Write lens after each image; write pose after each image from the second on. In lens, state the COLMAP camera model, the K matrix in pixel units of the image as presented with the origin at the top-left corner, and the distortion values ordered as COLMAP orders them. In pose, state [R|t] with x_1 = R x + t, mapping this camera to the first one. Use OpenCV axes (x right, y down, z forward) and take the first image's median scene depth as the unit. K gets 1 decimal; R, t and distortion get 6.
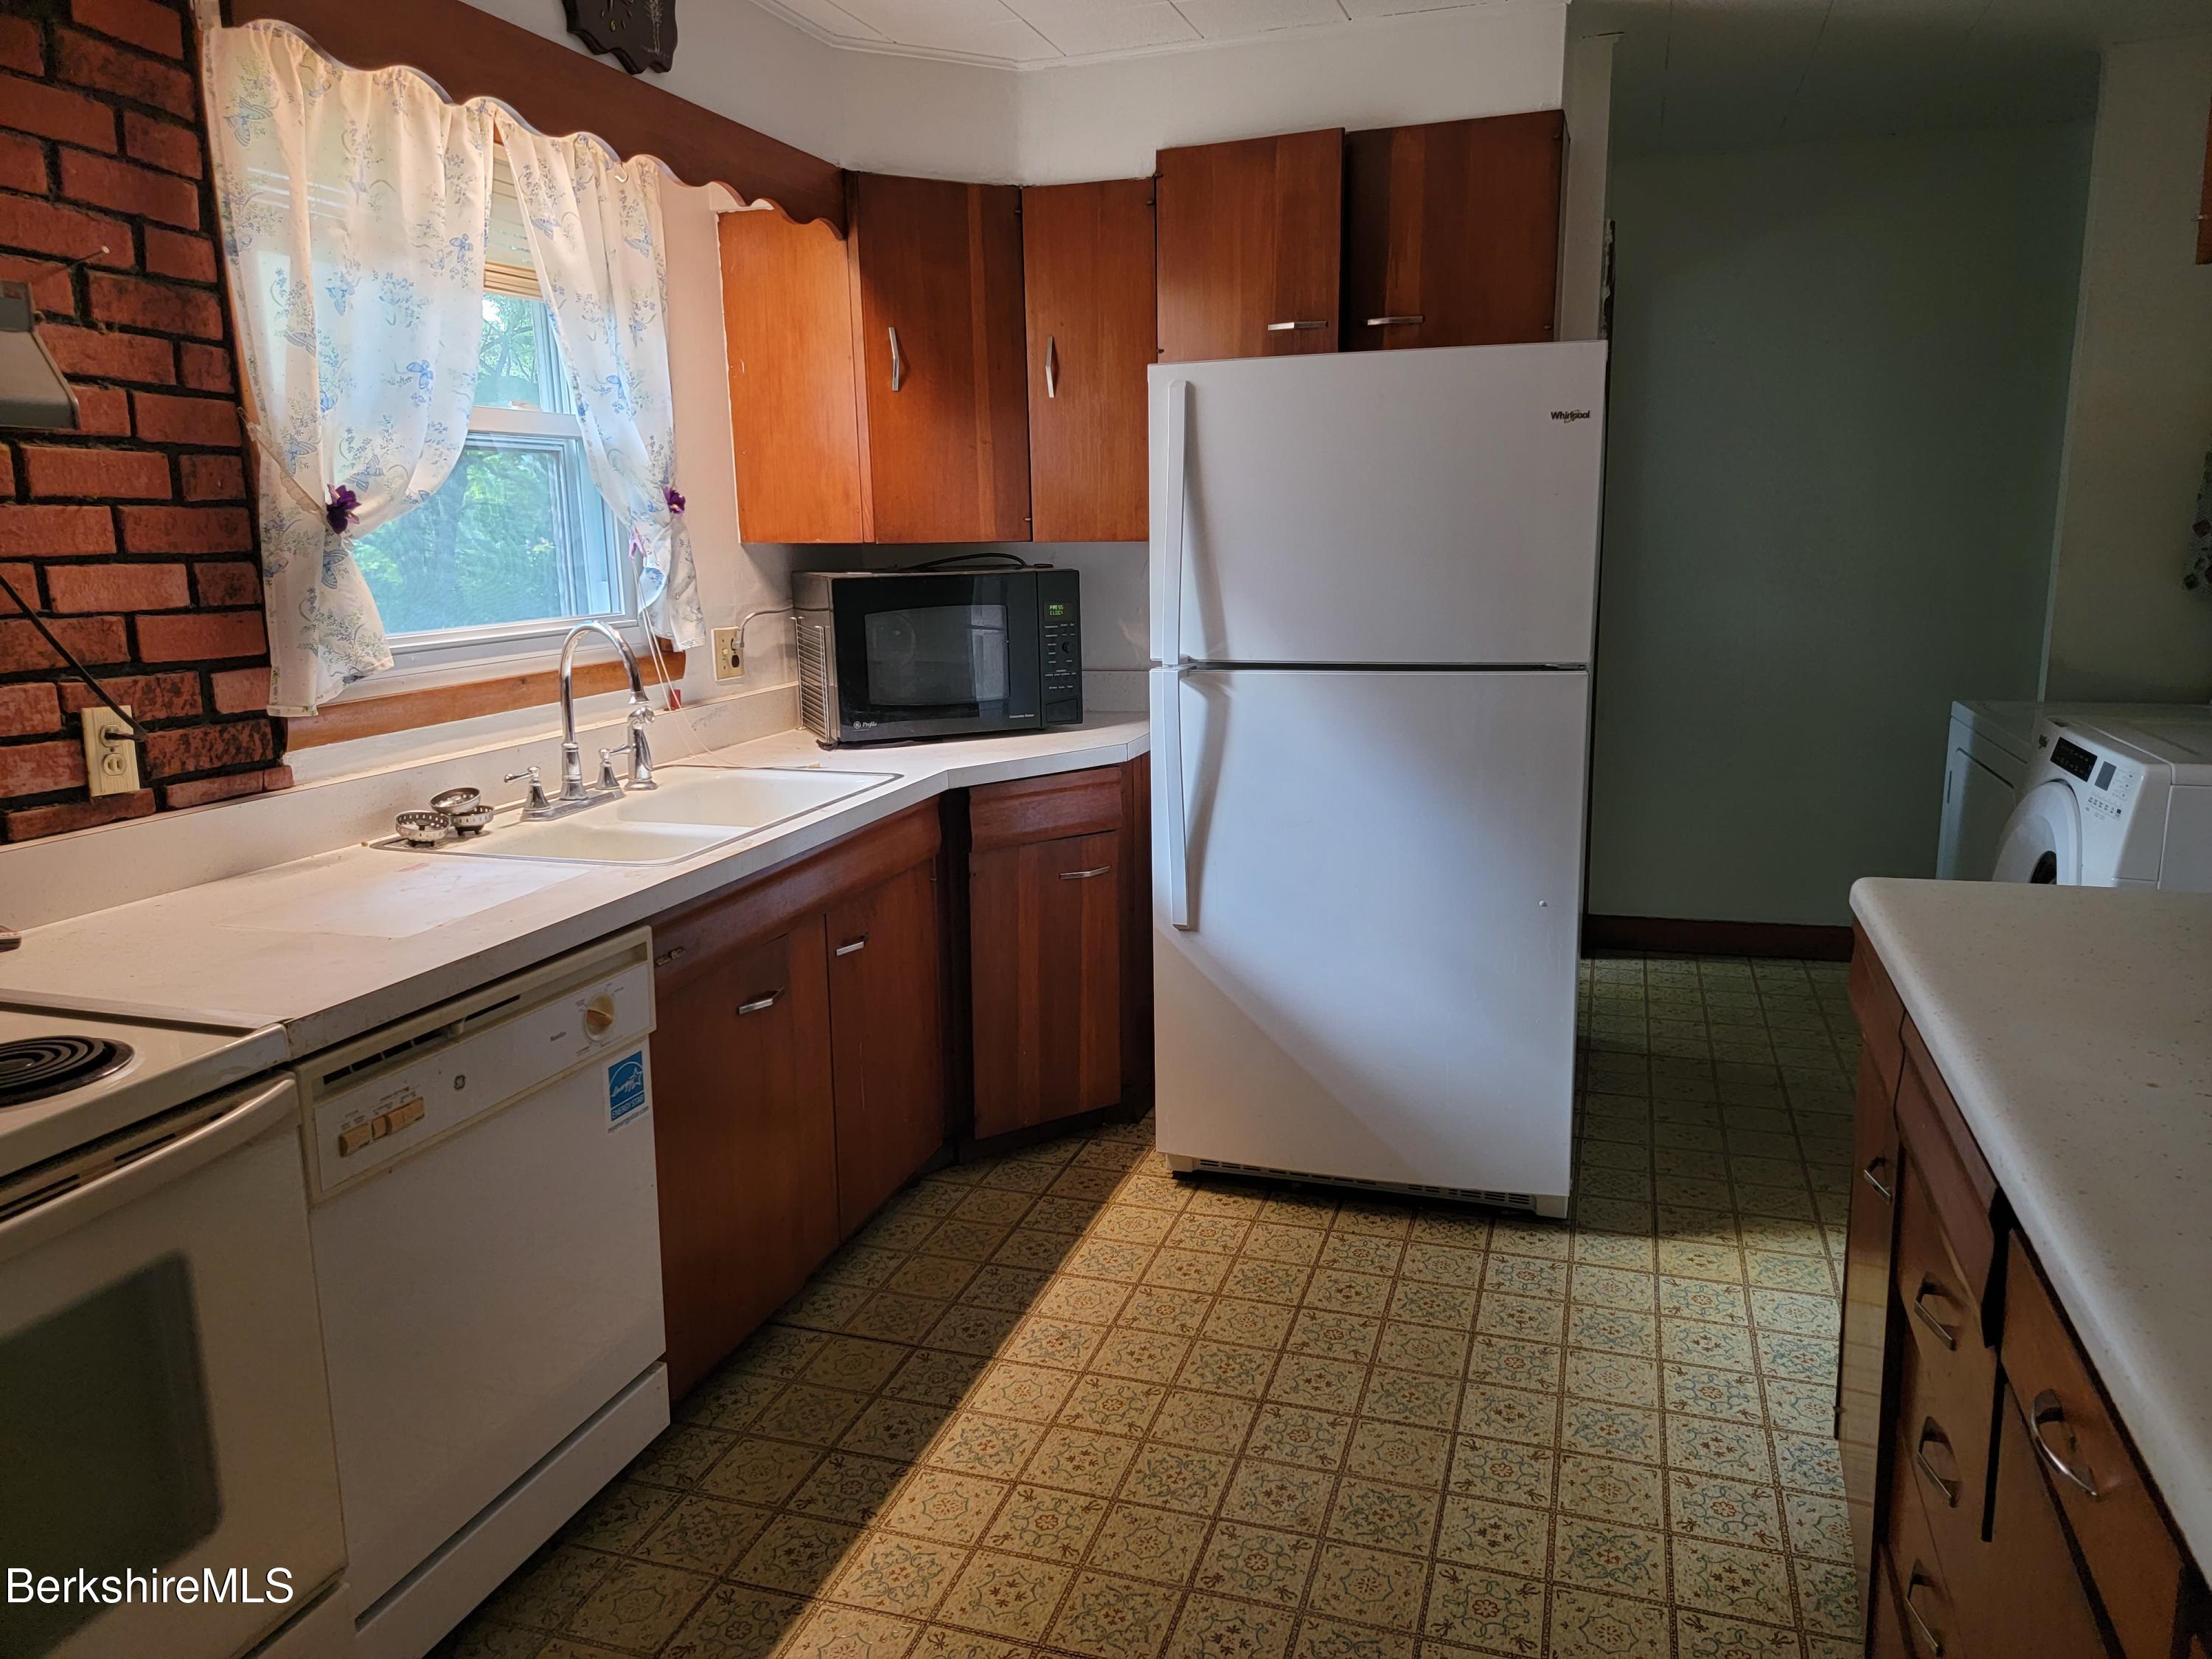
lens RADIAL K [[1526.6, 0, 1120.1], [0, 1526.6, 836.7], [0, 0, 1]] dist [0.072499, -0.063589]
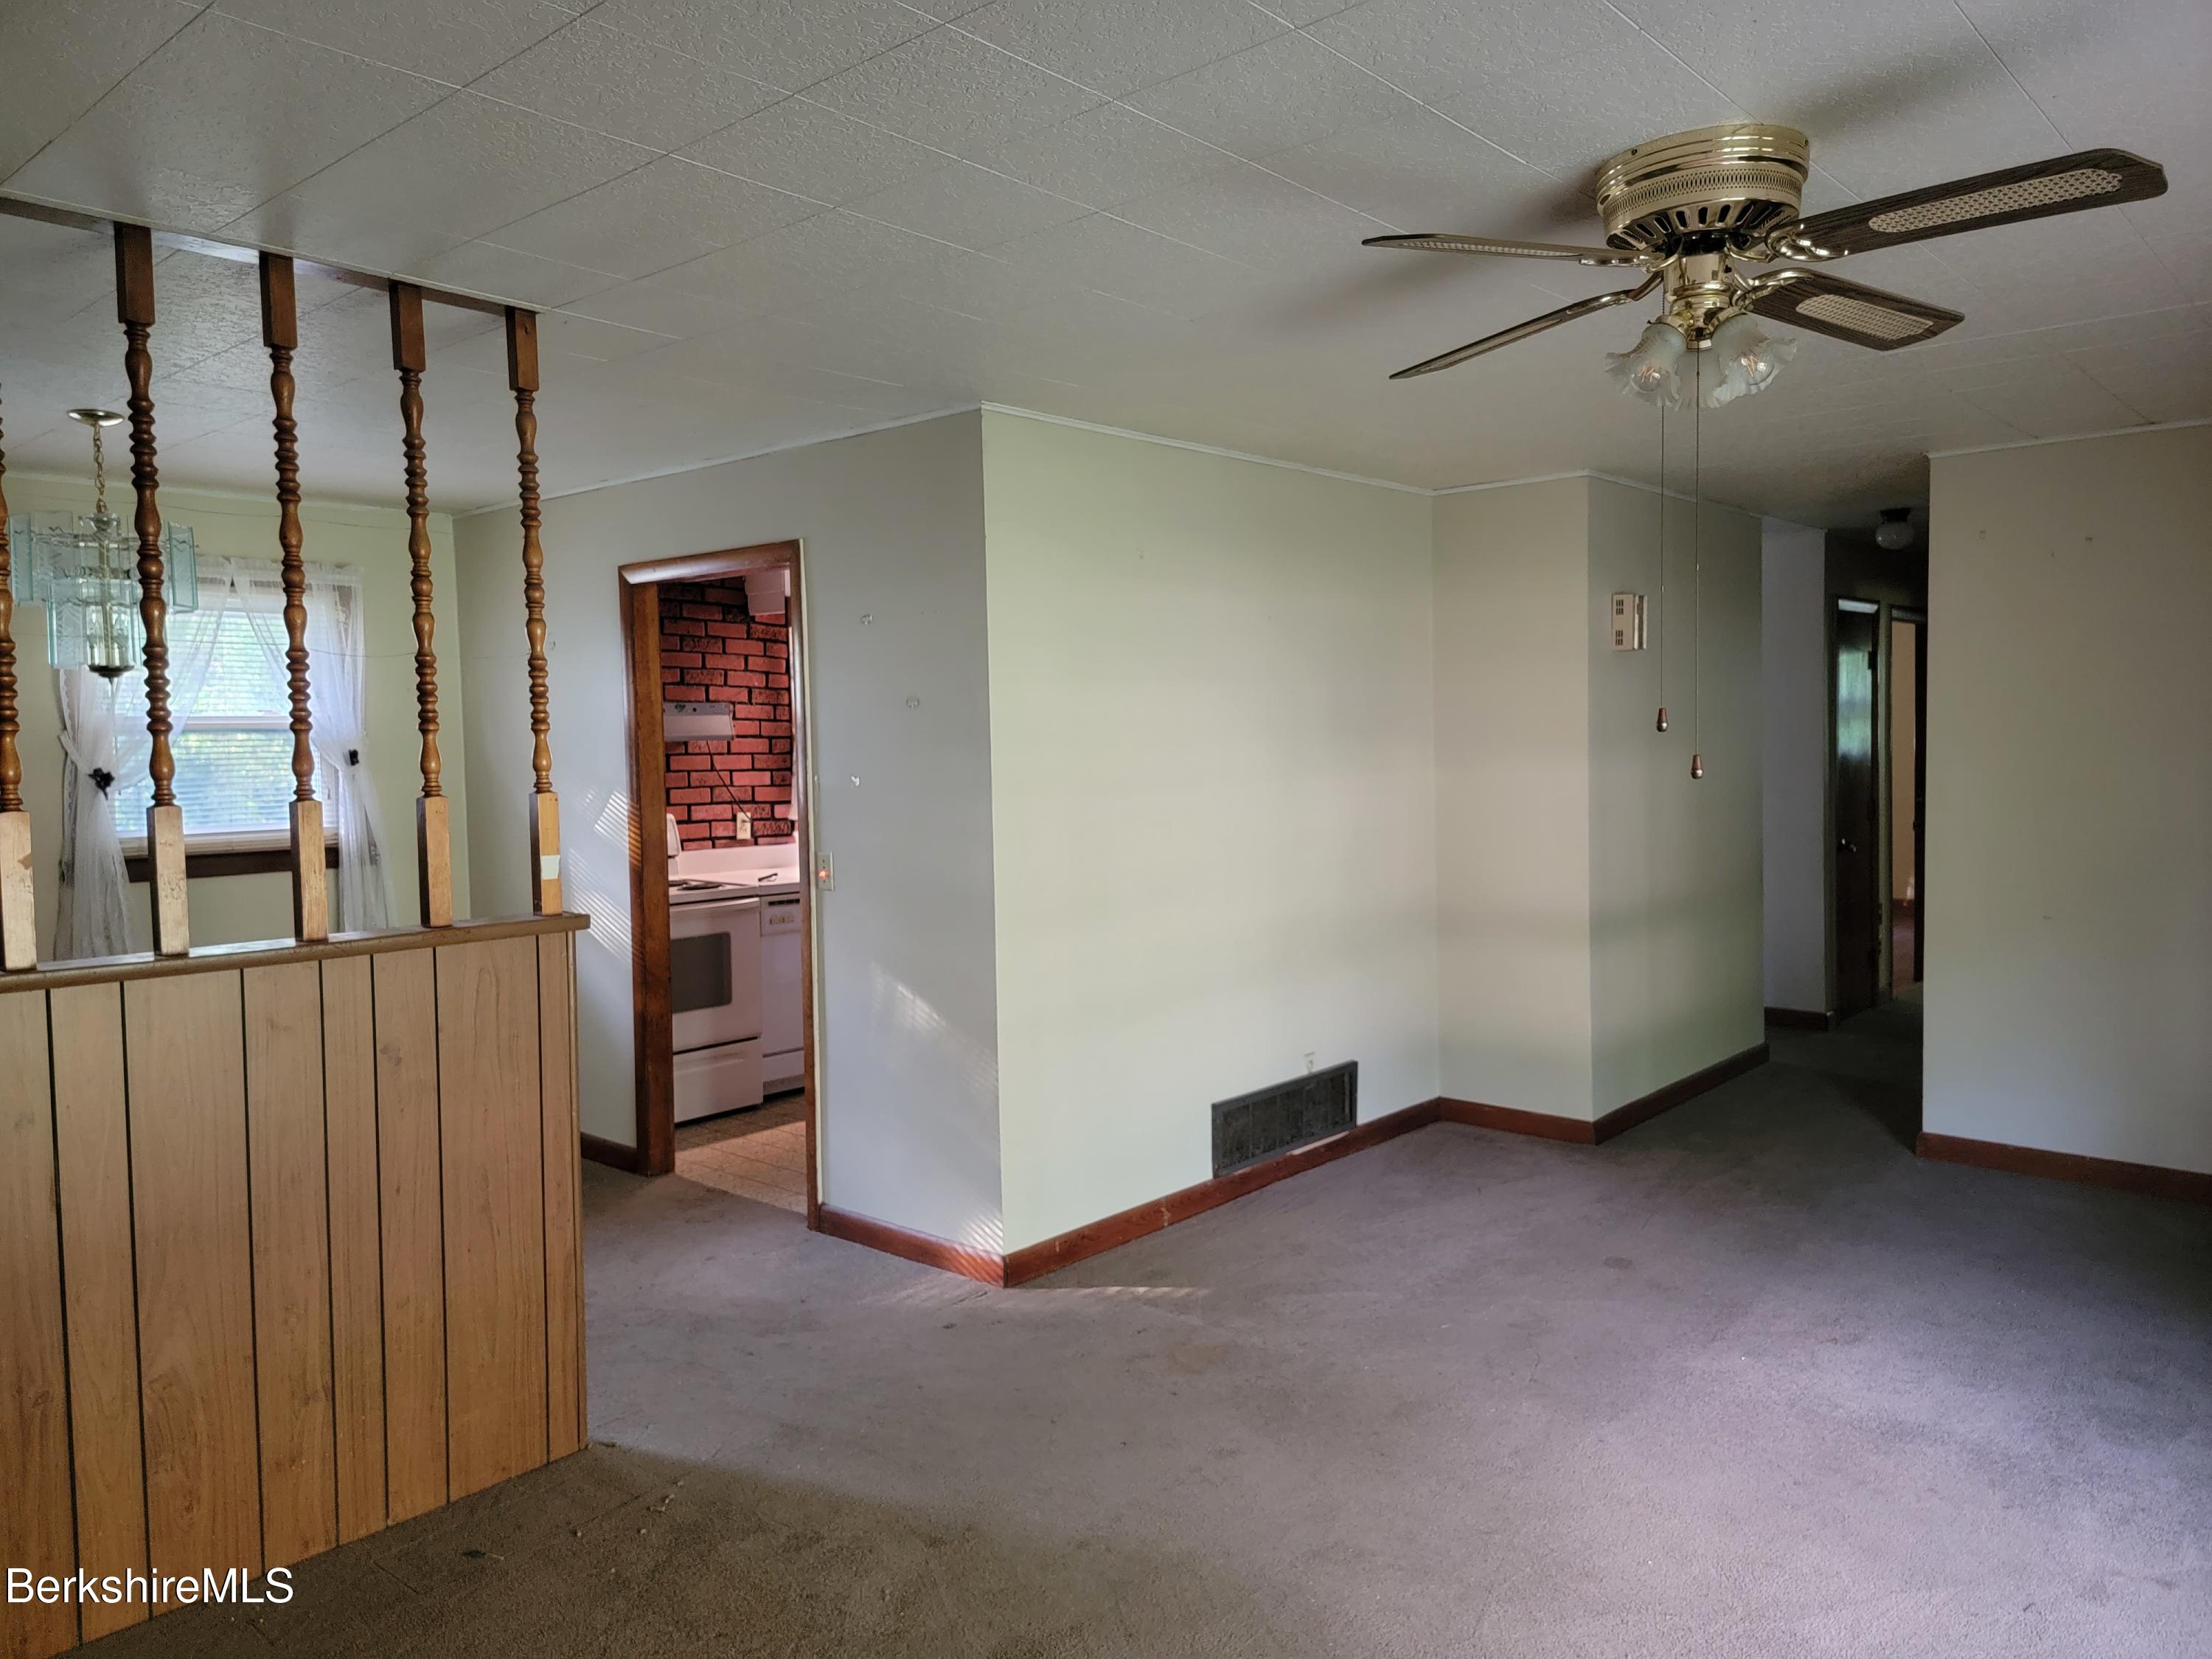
lens RADIAL K [[1526.6, 0, 1107.0], [0, 1526.6, 825.0], [0, 0, 1]] dist [0.072499, -0.063589]
pose [[0.912126, 0.025660, -0.409107, 1.127426], [-0.081358, 0.989516, -0.119328, 0.216720], [0.401756, 0.142126, 0.904651, -1.333450]]
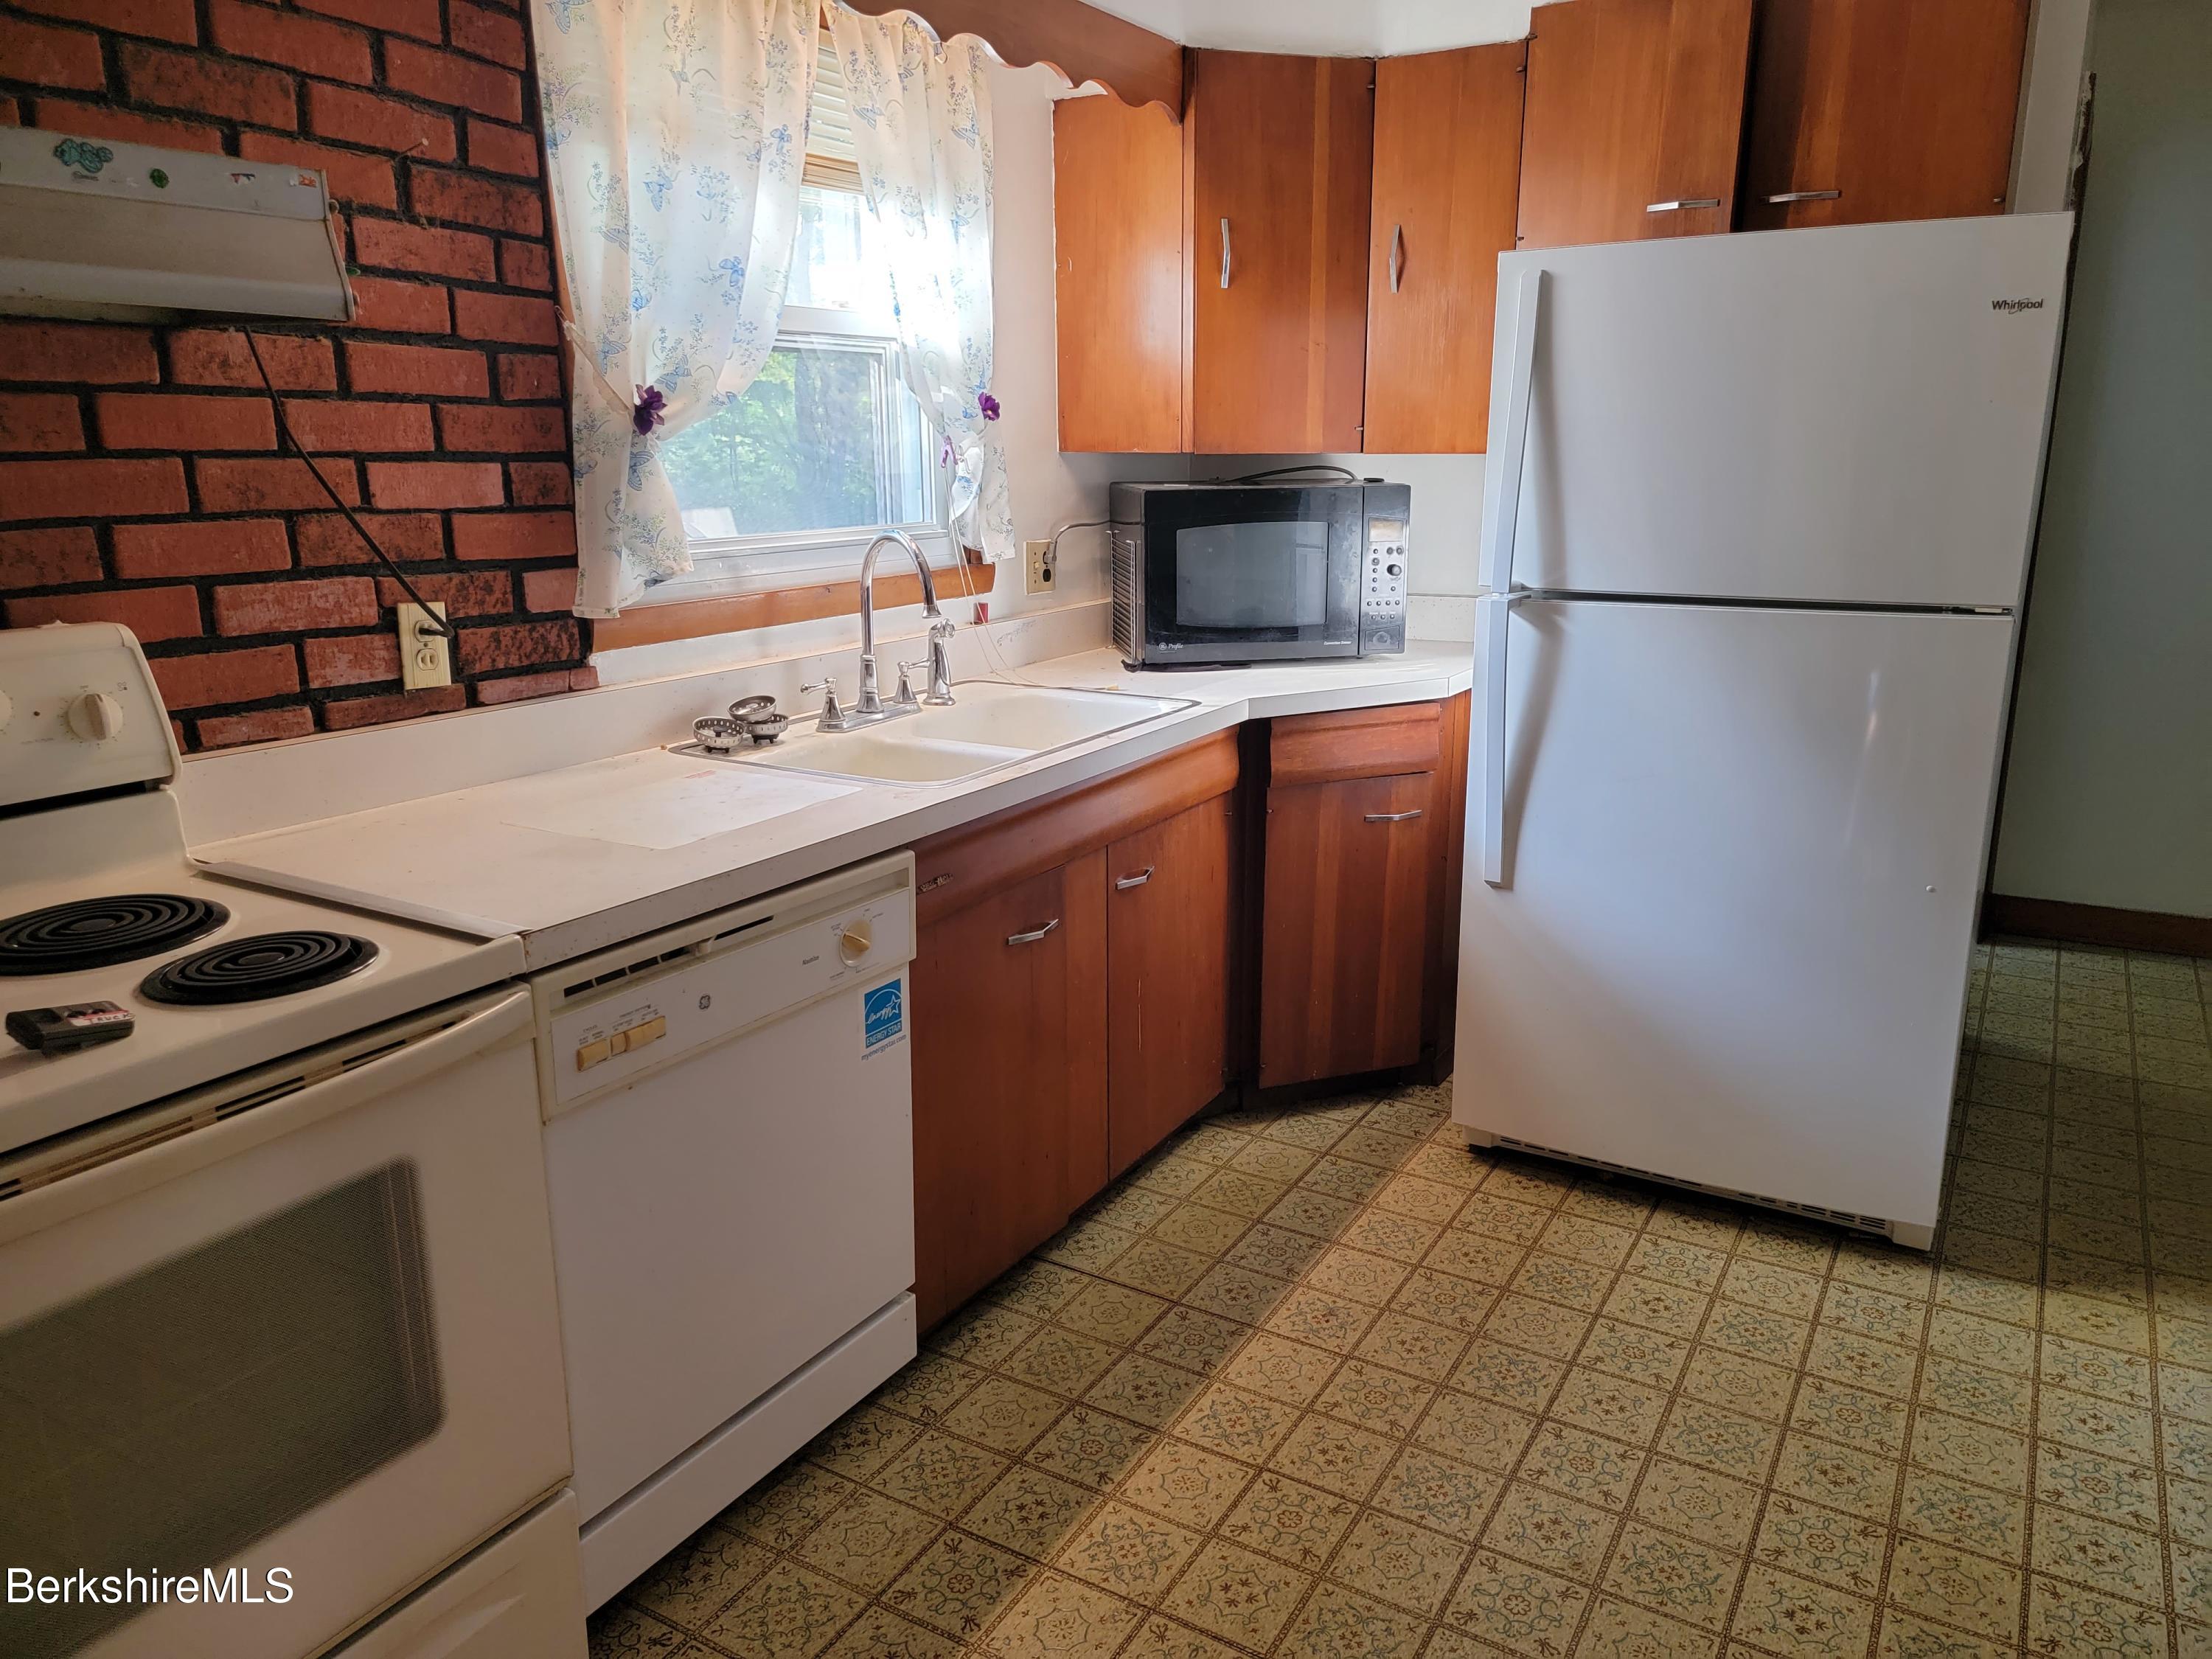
lens RADIAL K [[1526.6, 0, 1144.4], [0, 1526.6, 834.4], [0, 0, 1]] dist [0.072499, -0.063589]
pose [[0.976461, 0.065814, -0.205406, 0.025564], [-0.055191, 0.996846, 0.057034, -0.012235], [0.208511, -0.044355, 0.977014, 0.075824]]
